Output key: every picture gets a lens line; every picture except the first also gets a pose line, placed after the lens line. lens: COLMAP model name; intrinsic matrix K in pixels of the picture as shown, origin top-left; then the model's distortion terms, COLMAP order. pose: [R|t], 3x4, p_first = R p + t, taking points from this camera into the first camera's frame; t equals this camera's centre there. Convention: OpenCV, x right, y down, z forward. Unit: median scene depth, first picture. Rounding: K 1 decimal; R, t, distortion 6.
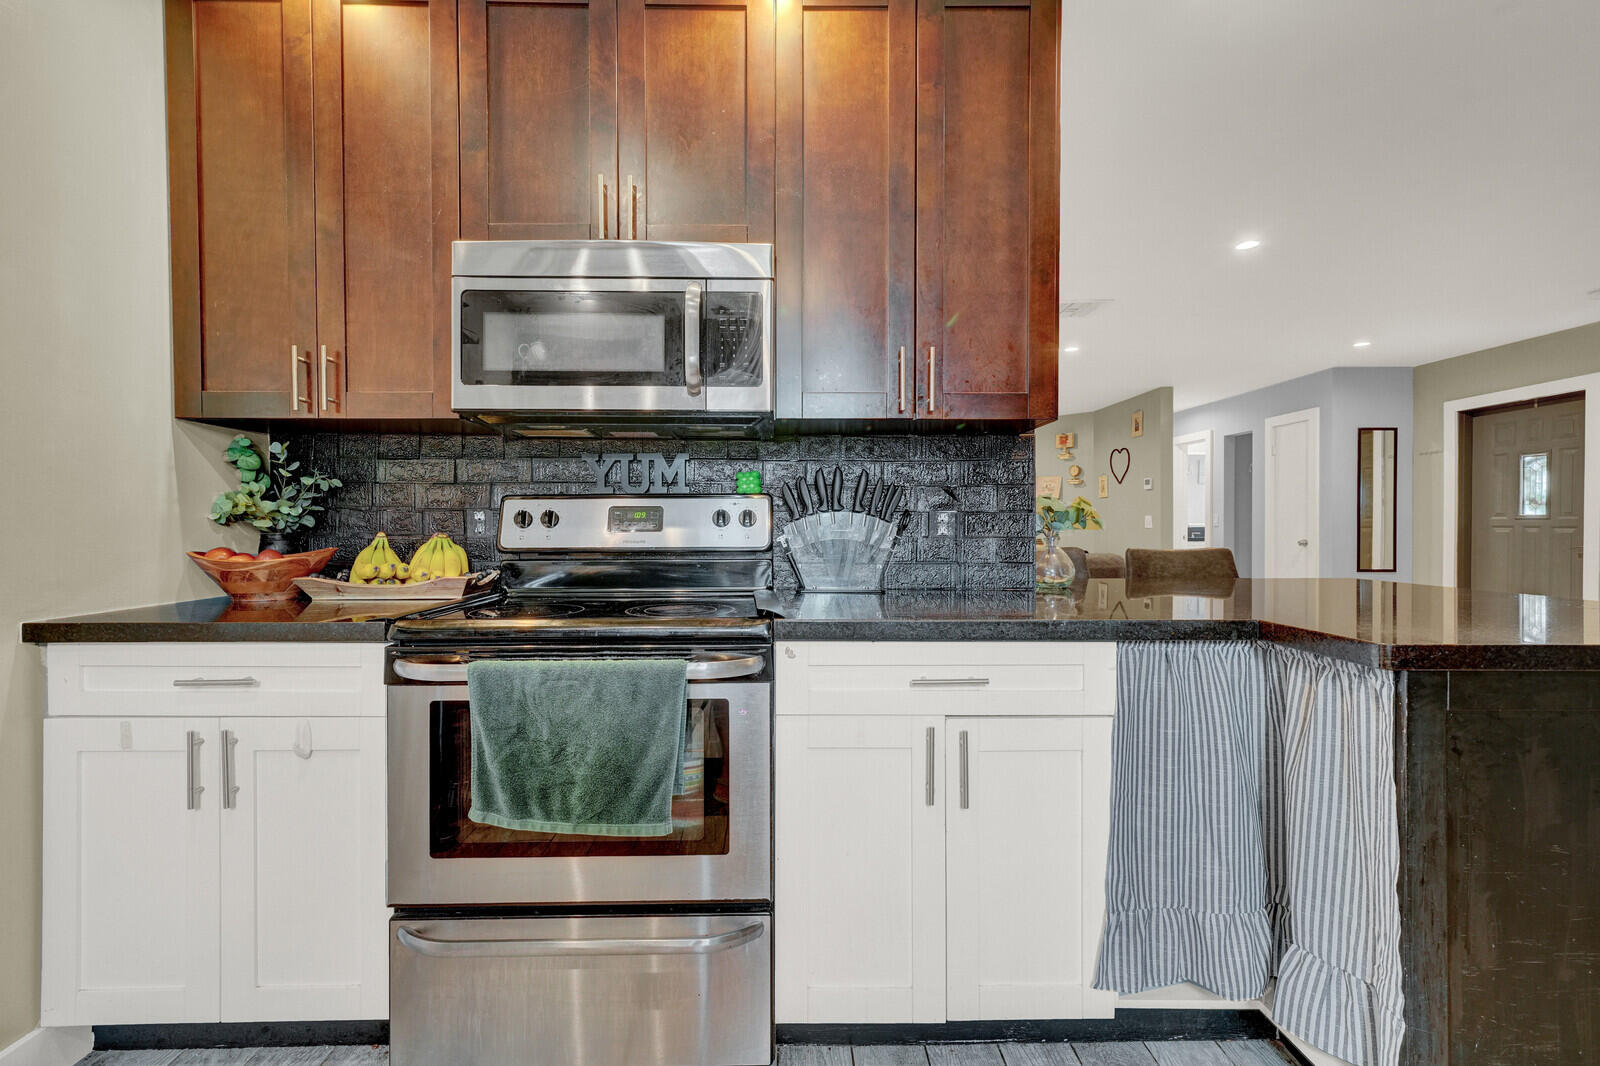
lens RADIAL K [[708.6, 0, 798.9], [0, 708.6, 532.6], [0, 0, 1]] dist [-0.016902, 0.000478]
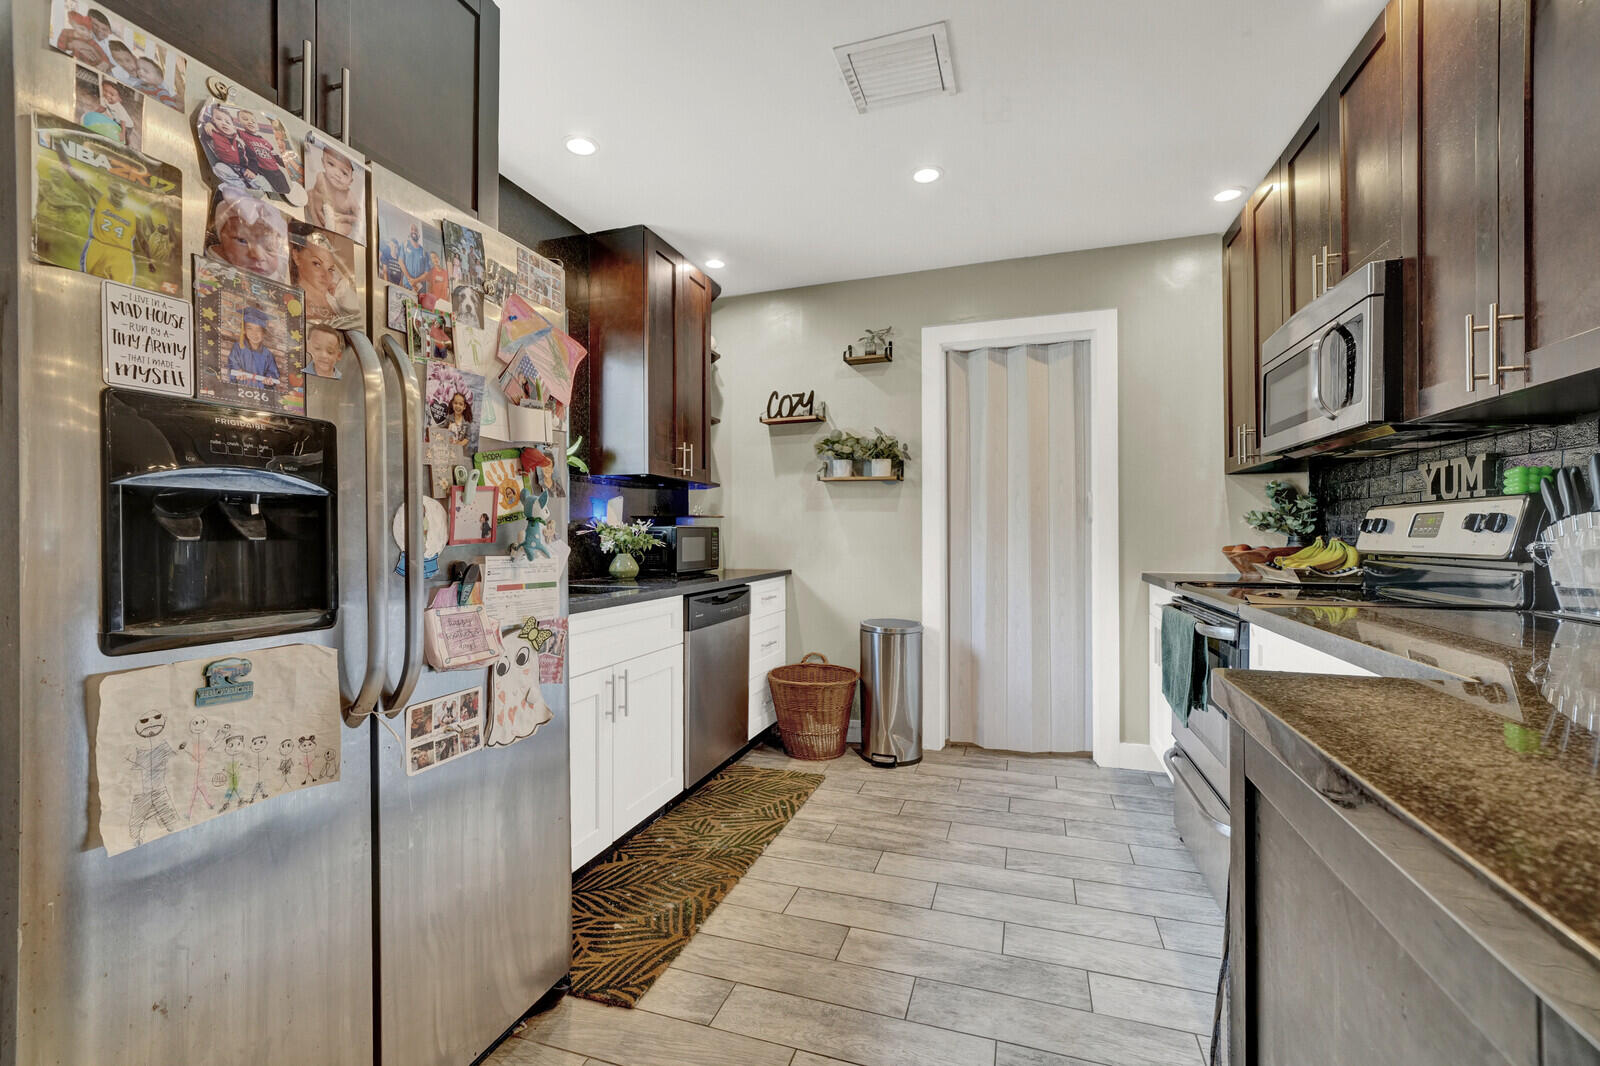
lens RADIAL K [[666.1, 0, 802.7], [0, 666.1, 532.4], [0, 0, 1]] dist [-0.012256, -0.000671]
pose [[-0.342234, -0.001012, -0.939614, 1.032370], [-0.009898, 0.999948, 0.002528, -0.001863], [0.939562, 0.010166, -0.342226, 0.483542]]
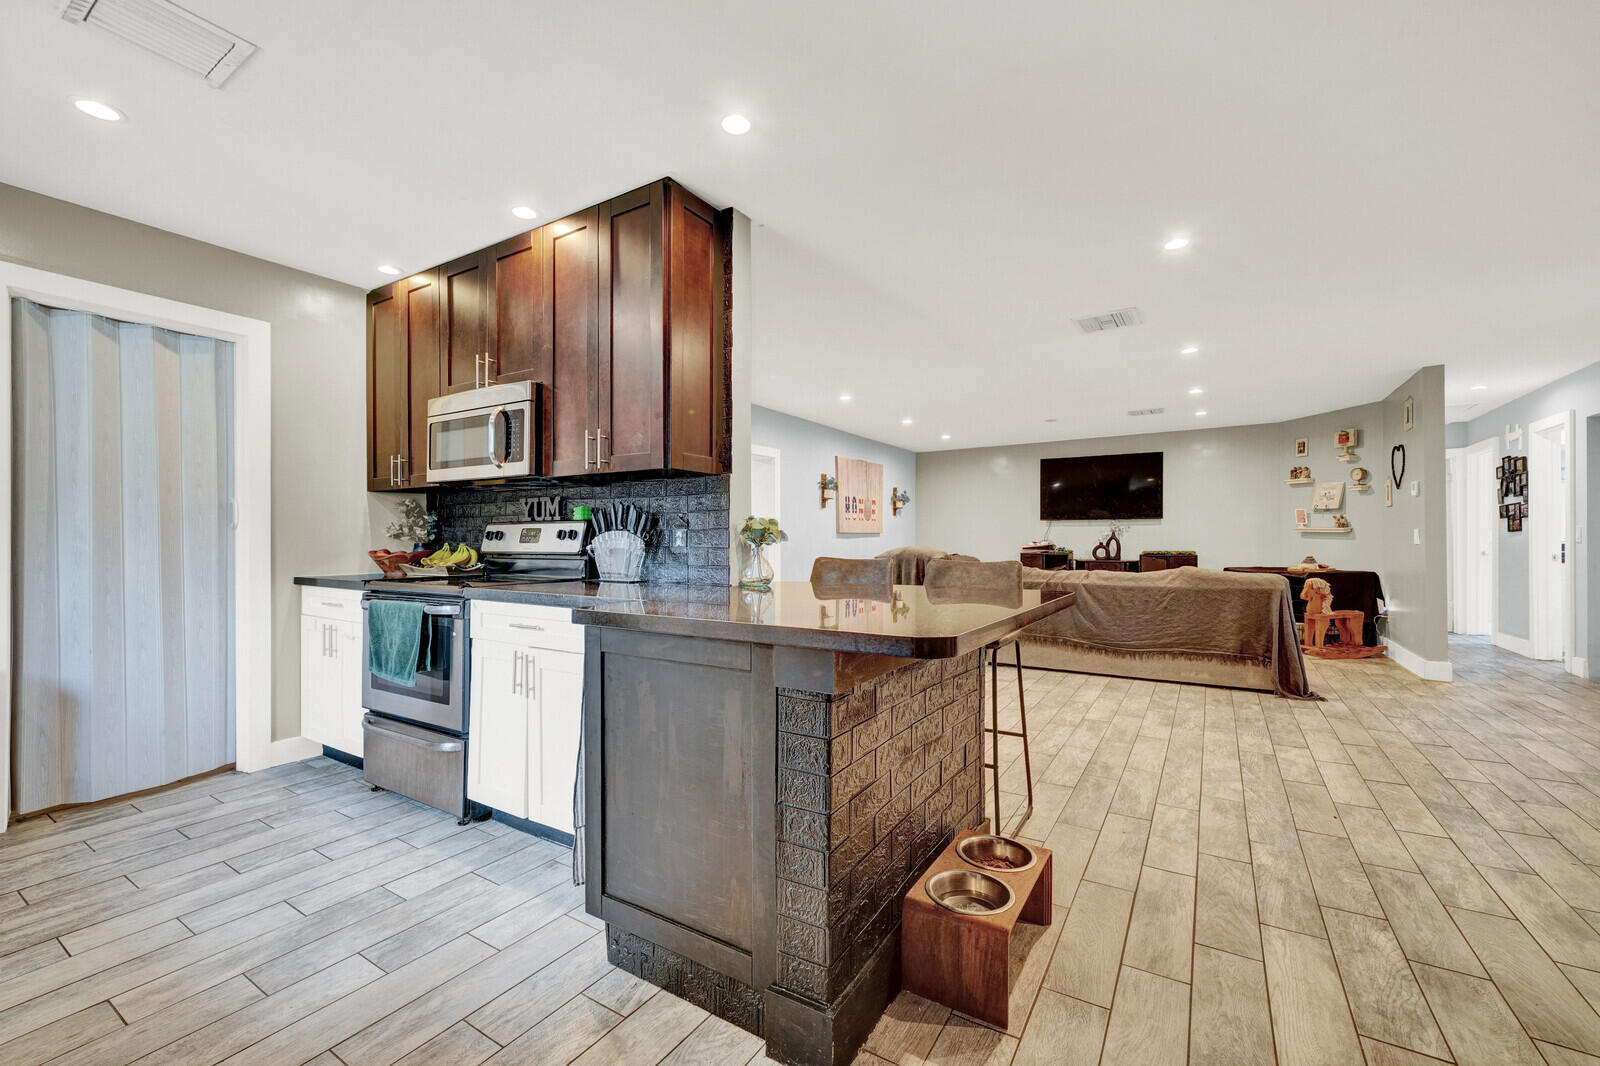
lens RADIAL K [[666.1, 0, 796.1], [0, 666.1, 535.6], [0, 0, 1]] dist [-0.012256, -0.000671]
pose [[0.831922, -0.002650, -0.554886, 1.278946], [-0.007479, 0.999844, -0.015988, 0.002201], [0.554842, 0.017451, 0.831773, -0.007969]]
